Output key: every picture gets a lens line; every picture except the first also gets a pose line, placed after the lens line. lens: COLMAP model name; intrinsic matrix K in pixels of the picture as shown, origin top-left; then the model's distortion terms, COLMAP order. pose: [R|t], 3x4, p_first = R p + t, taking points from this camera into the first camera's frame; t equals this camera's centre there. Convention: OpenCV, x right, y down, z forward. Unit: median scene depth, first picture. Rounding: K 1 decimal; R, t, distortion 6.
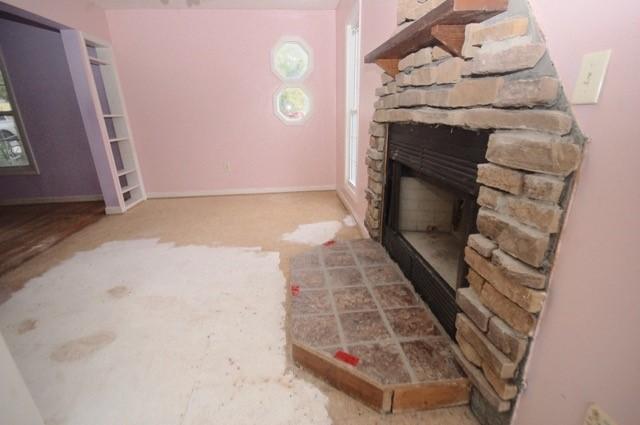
lens RADIAL K [[292.0, 0, 320.4], [0, 292.0, 215.2], [0, 0, 1]] dist [0.010896, -0.005696]
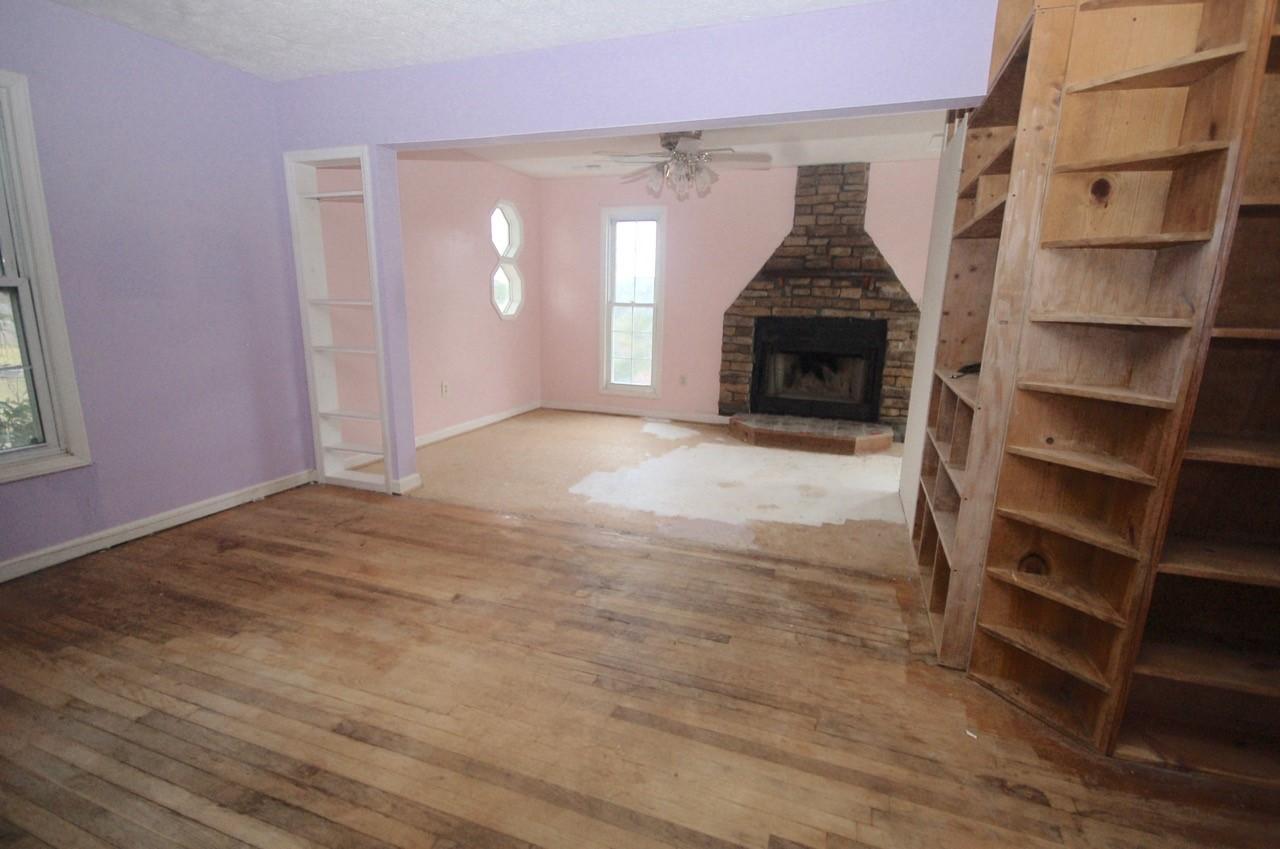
lens RADIAL K [[583.9, 0, 640.7], [0, 583.9, 429.9], [0, 0, 1]] dist [0.010896, -0.005696]
pose [[0.422396, -0.161591, 0.891891, -1.825505], [0.263302, 0.963425, 0.049853, -0.061974], [-0.867326, 0.213779, 0.449494, 0.263126]]
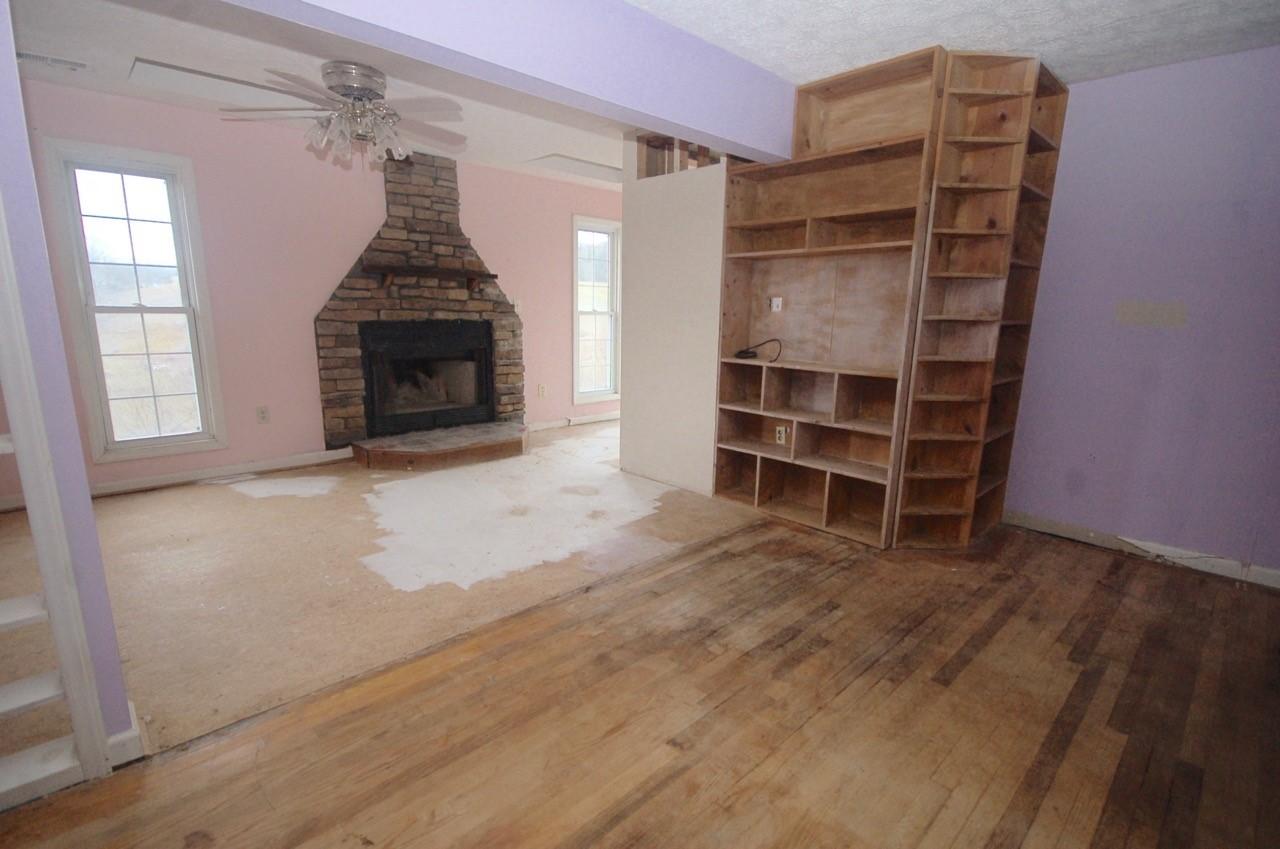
lens RADIAL K [[583.9, 0, 640.7], [0, 583.9, 429.9], [0, 0, 1]] dist [0.010896, -0.005696]
pose [[-0.608984, -0.142468, 0.780283, -1.615577], [0.260959, 0.892984, 0.366715, -0.355079], [-0.749026, 0.426946, -0.506634, 1.101542]]
